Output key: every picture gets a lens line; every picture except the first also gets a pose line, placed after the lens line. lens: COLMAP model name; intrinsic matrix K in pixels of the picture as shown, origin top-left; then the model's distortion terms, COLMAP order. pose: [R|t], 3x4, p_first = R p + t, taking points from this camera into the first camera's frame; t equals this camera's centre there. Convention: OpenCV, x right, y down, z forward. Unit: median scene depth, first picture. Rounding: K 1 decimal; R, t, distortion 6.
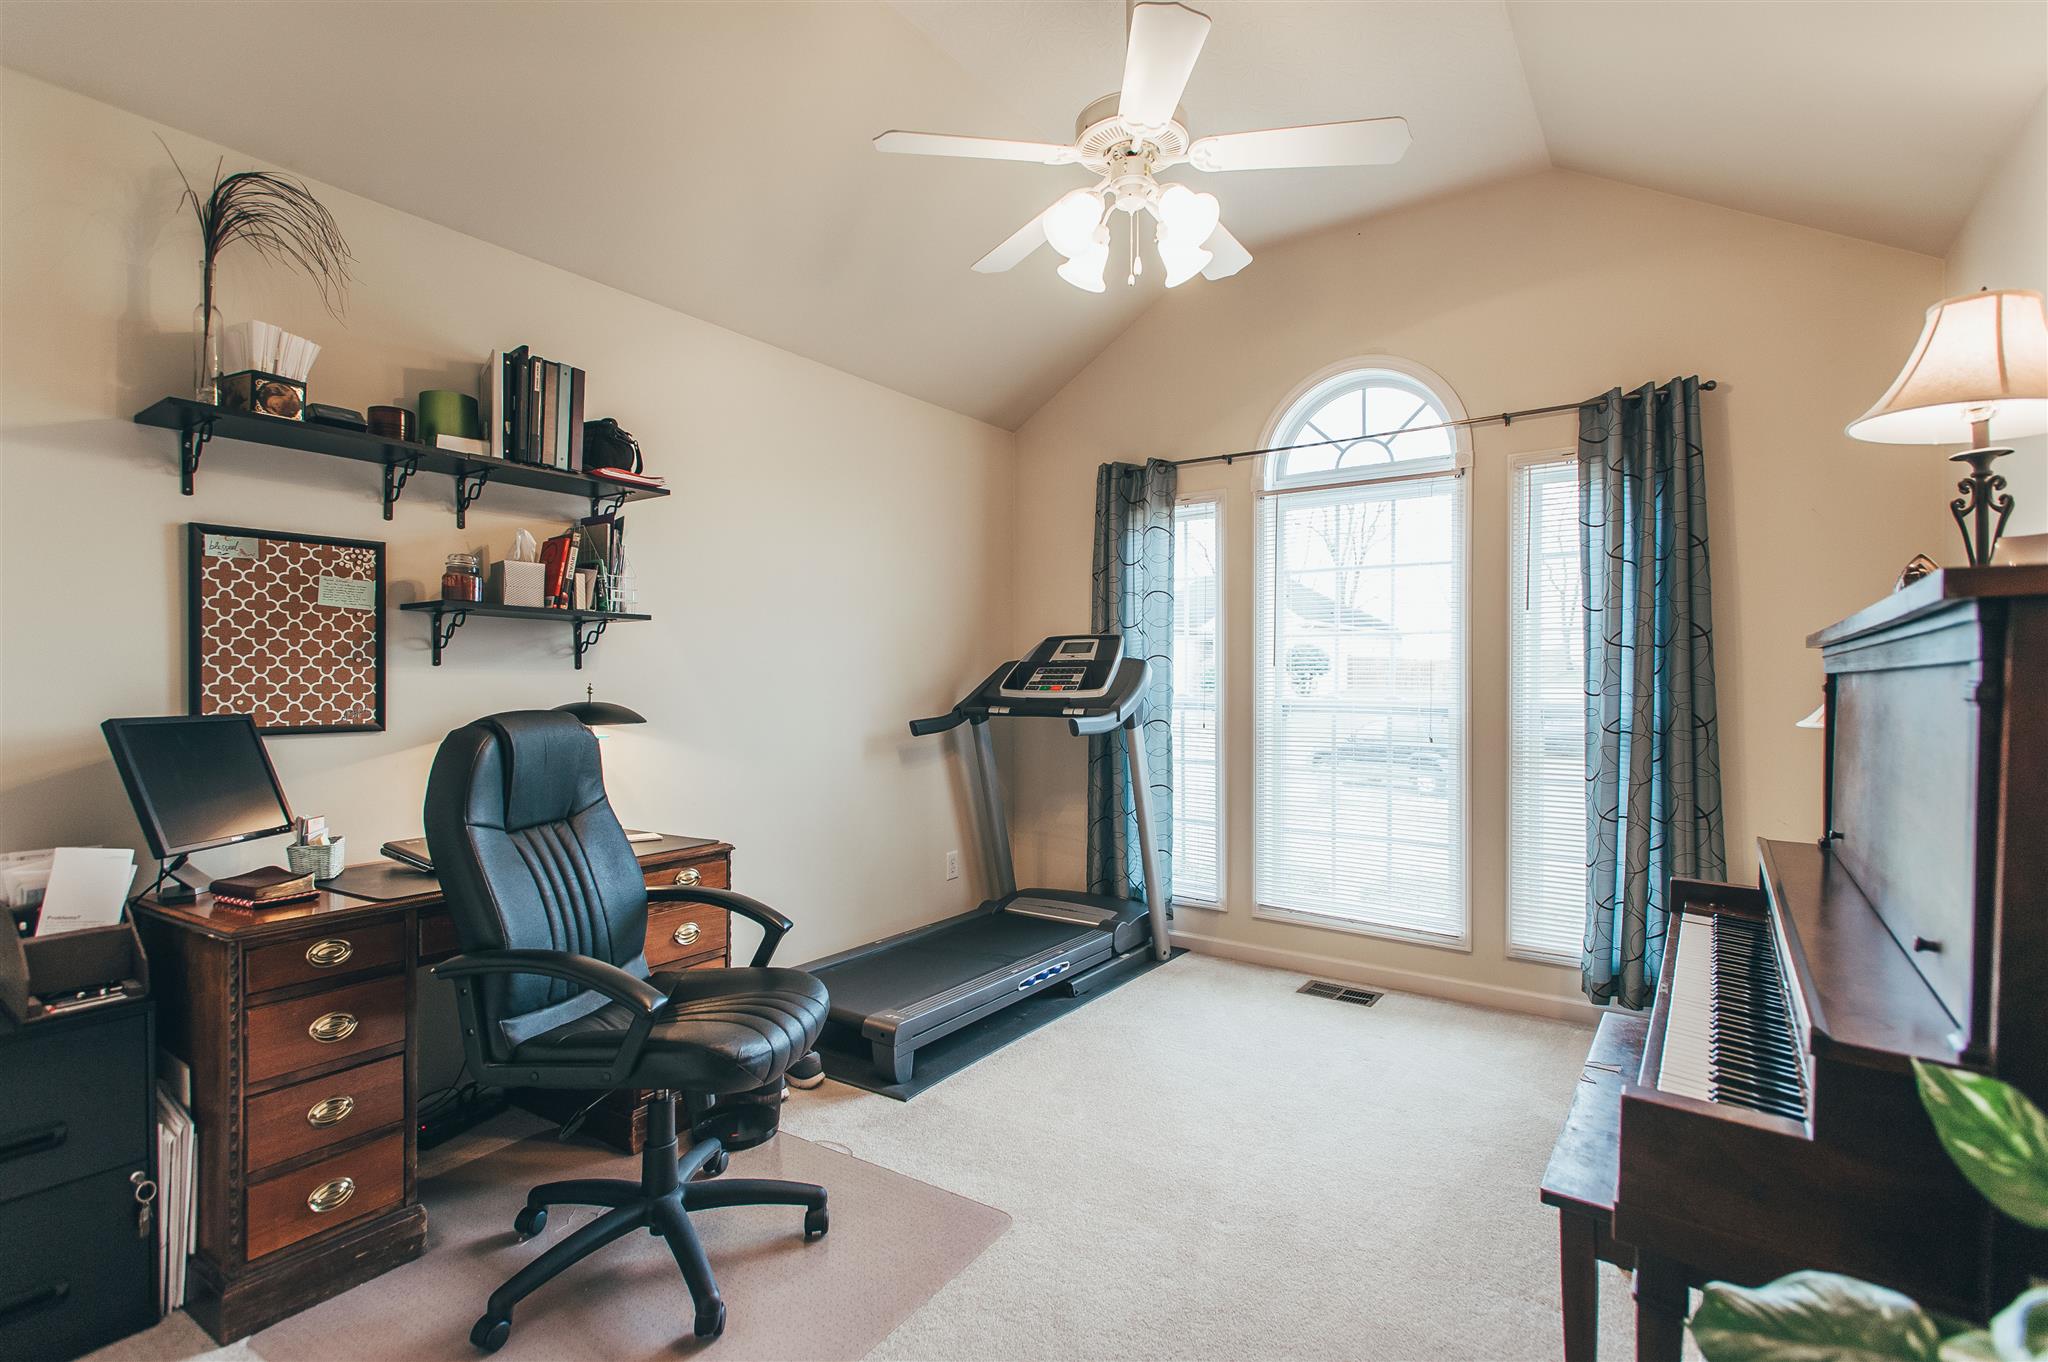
lens RADIAL K [[957.6, 0, 1024.7], [0, 957.6, 688.7], [0, 0, 1]] dist [0.014153, -0.002774]
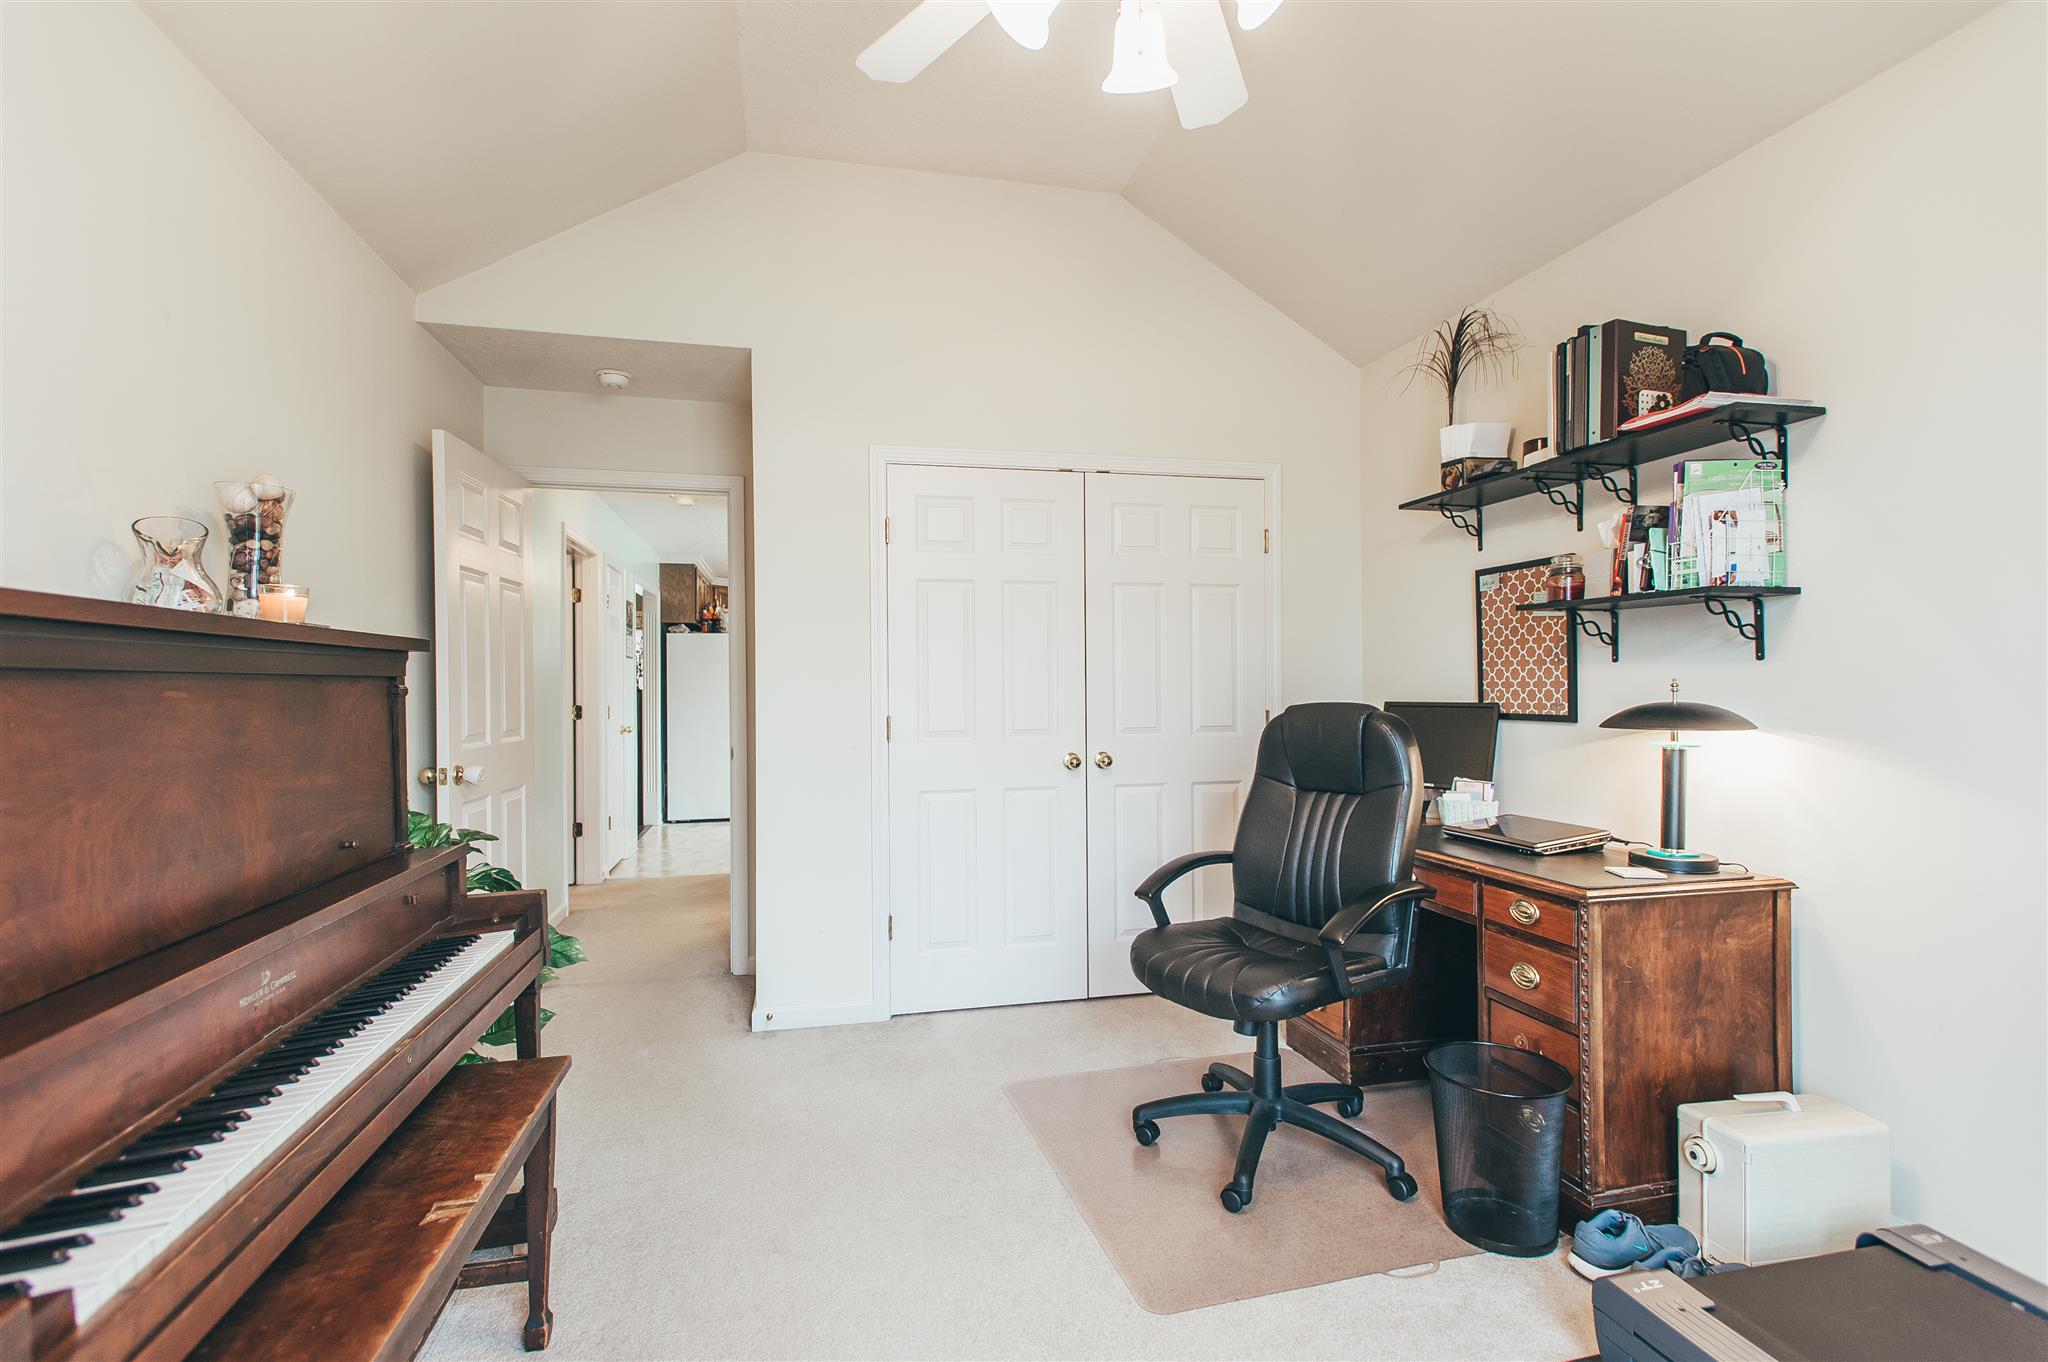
lens RADIAL K [[957.6, 0, 1029.3], [0, 957.6, 679.5], [0, 0, 1]] dist [0.014153, -0.002774]
pose [[-0.659673, 0.001192, -0.751552, 0.608509], [0.002599, 0.999996, -0.000695, -0.007112], [0.751548, -0.002412, -0.659674, 1.315062]]
